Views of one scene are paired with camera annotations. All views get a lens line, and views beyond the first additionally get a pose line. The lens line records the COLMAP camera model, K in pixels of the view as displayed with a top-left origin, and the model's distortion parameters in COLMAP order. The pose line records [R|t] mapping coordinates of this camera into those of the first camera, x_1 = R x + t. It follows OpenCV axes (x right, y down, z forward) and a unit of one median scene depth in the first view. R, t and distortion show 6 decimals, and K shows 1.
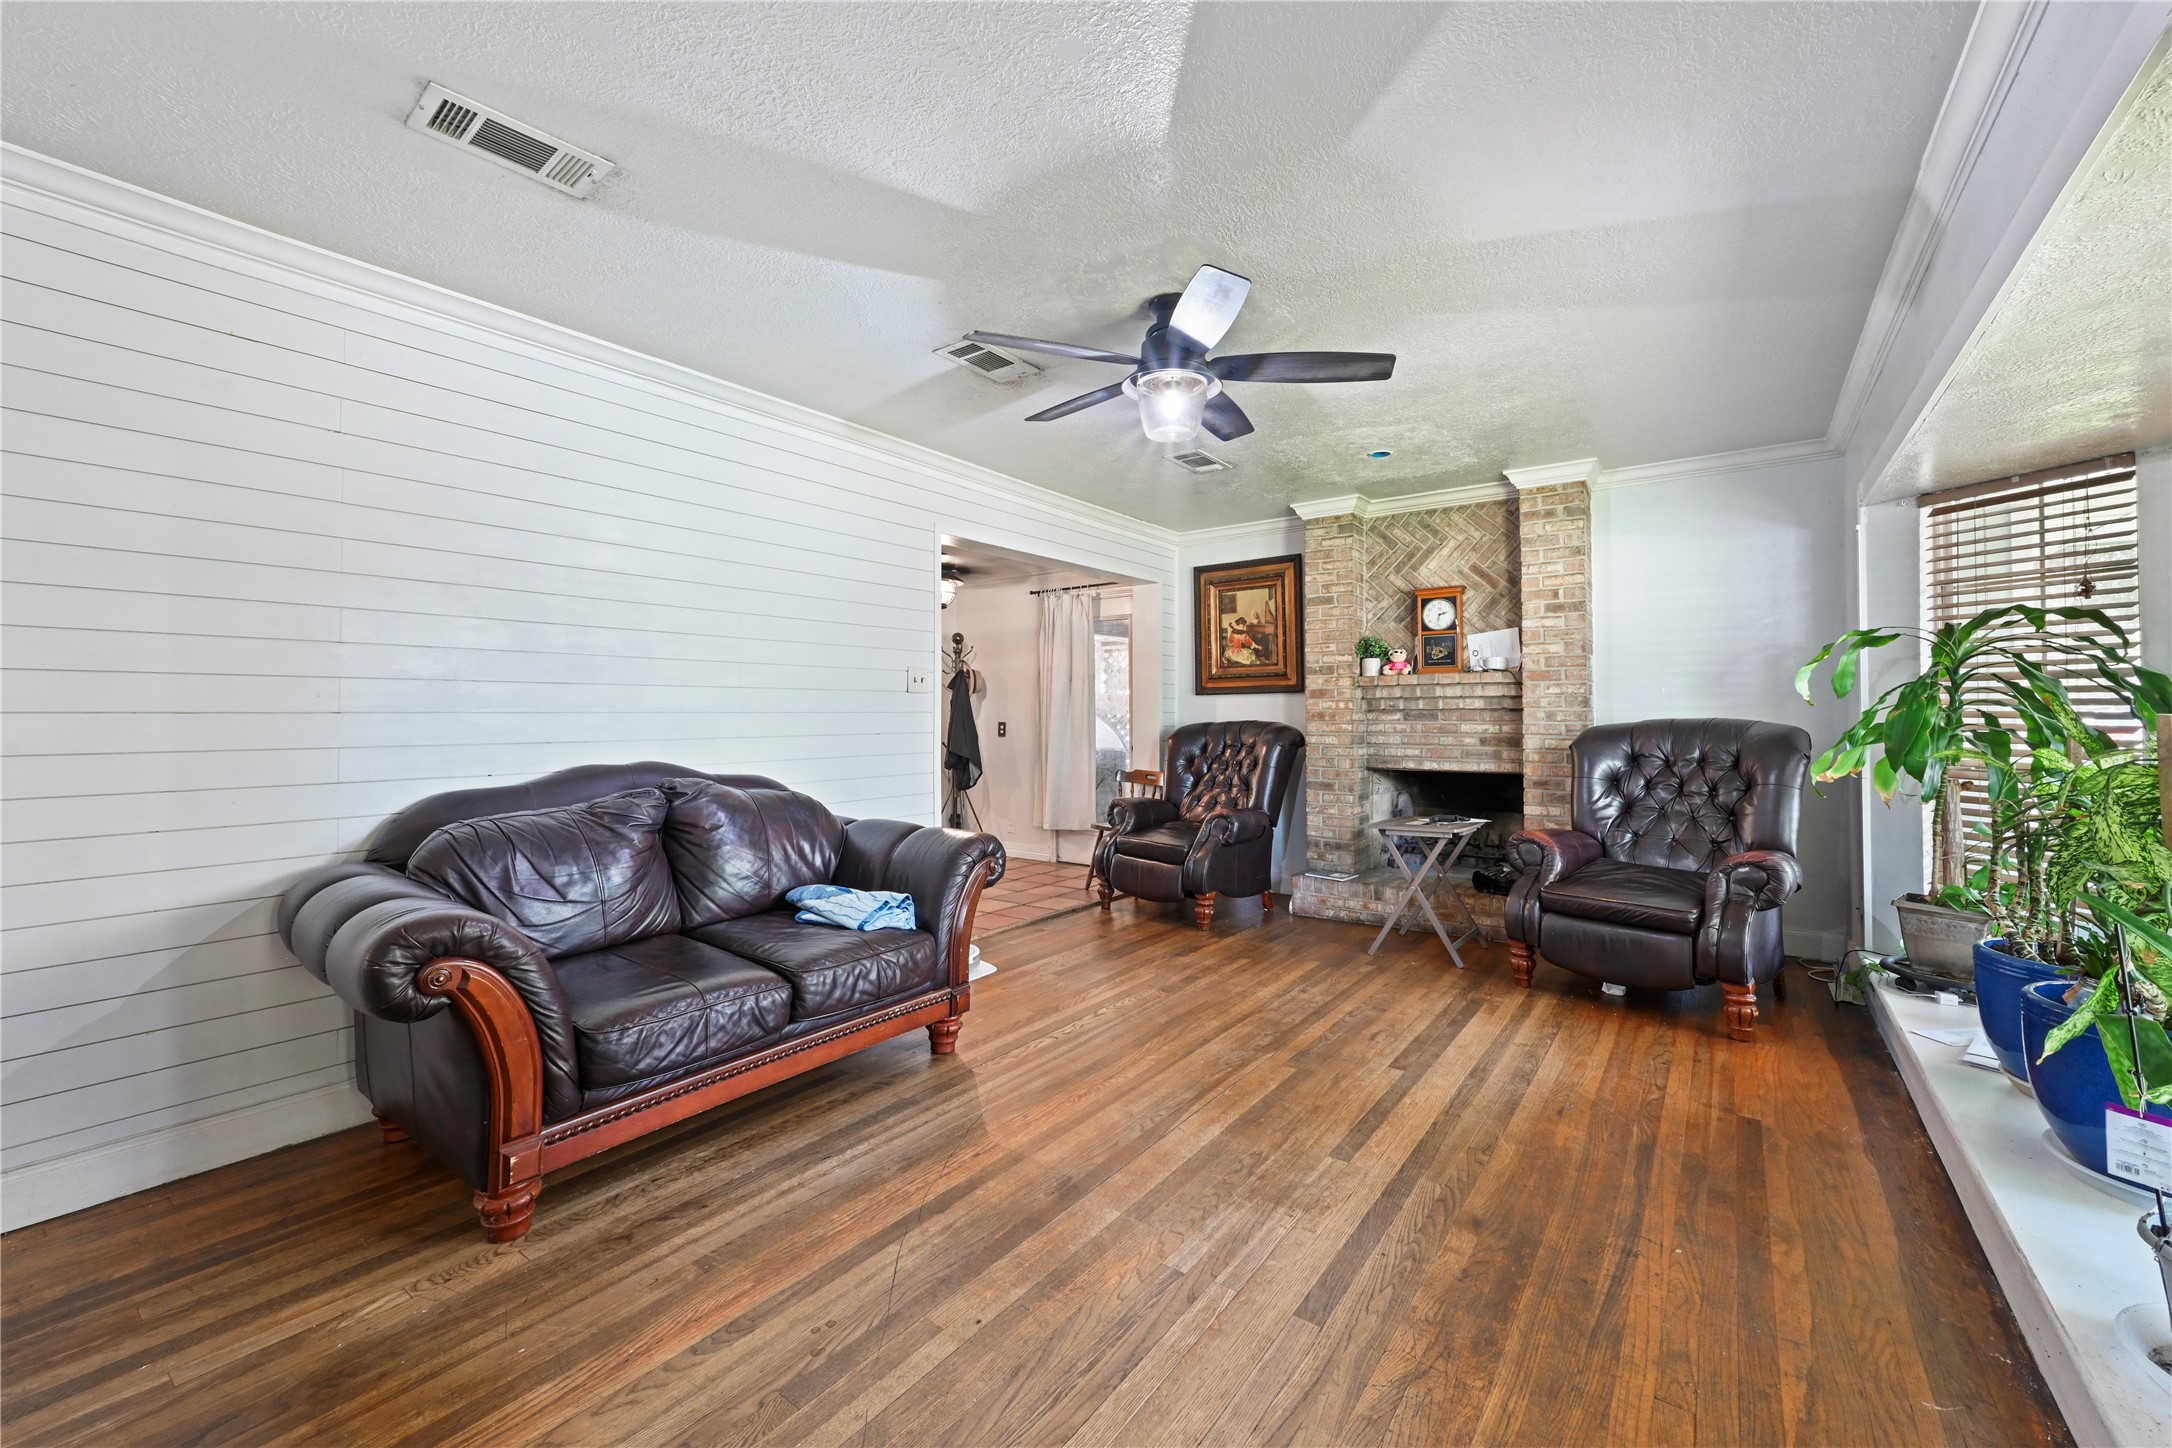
lens RADIAL K [[860.2, 0, 1090.8], [0, 860.2, 727.7], [0, 0, 1]] dist [-0.001049, 0.000463]
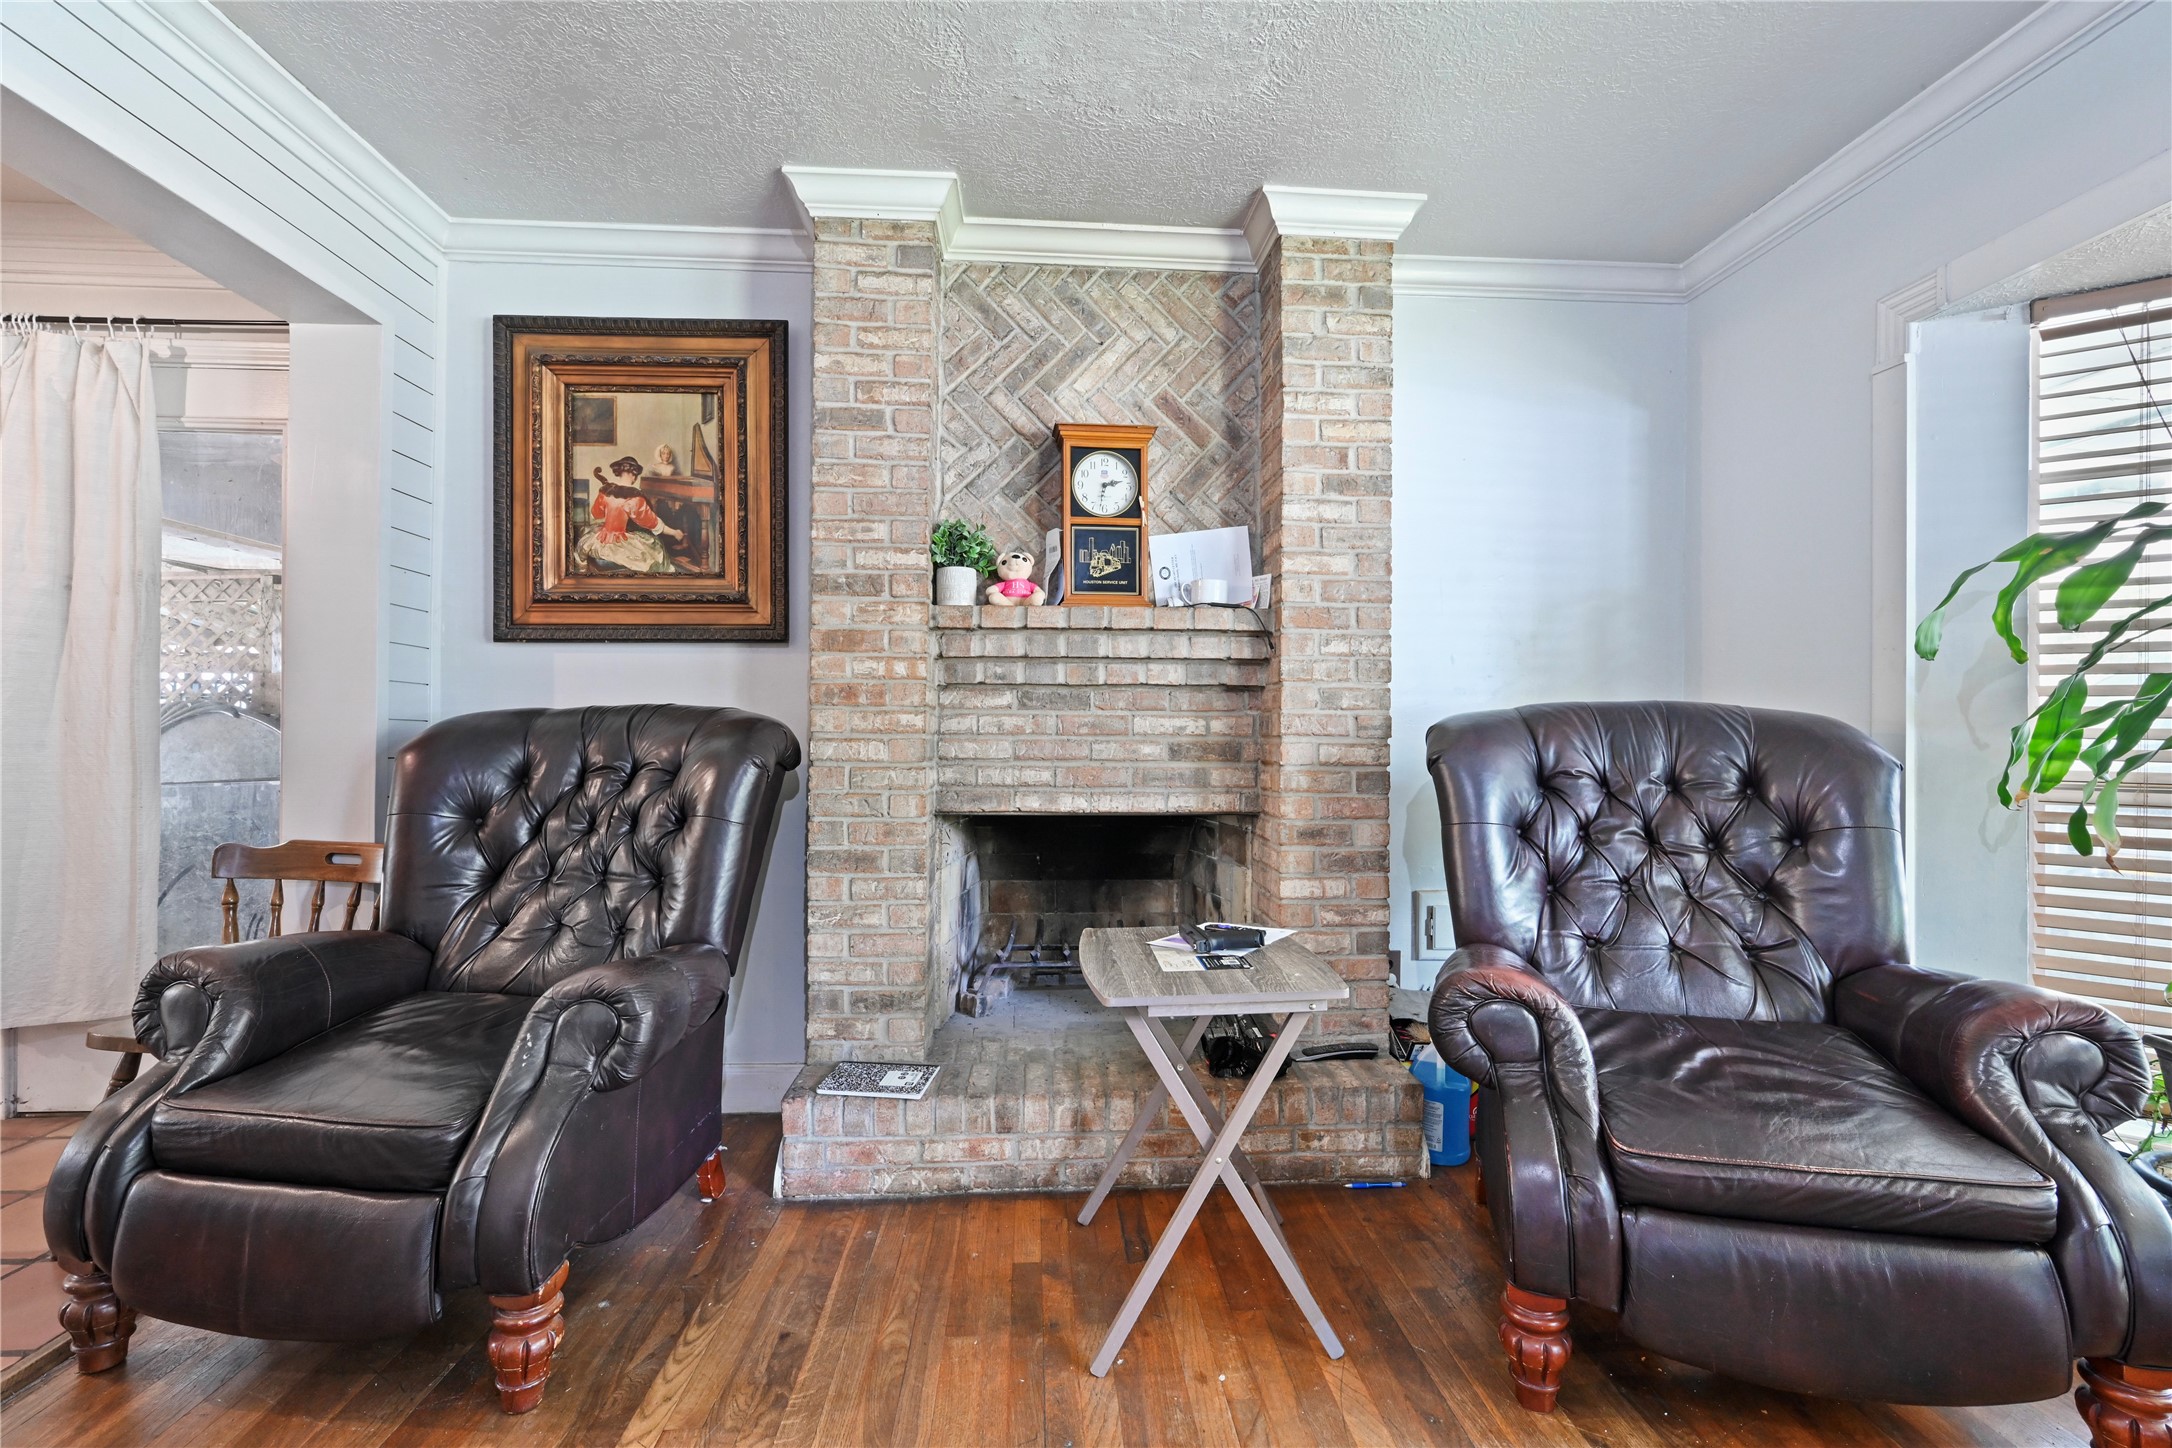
lens RADIAL K [[932.3, 0, 1086.0], [0, 932.3, 722.9], [0, 0, 1]] dist [-0.001322, -0.000049]
pose [[0.766102, 0.016867, 0.642498, 0.066033], [0.001399, 0.999609, -0.027910, 0.013663], [-0.642718, 0.022281, 0.765779, 0.587877]]
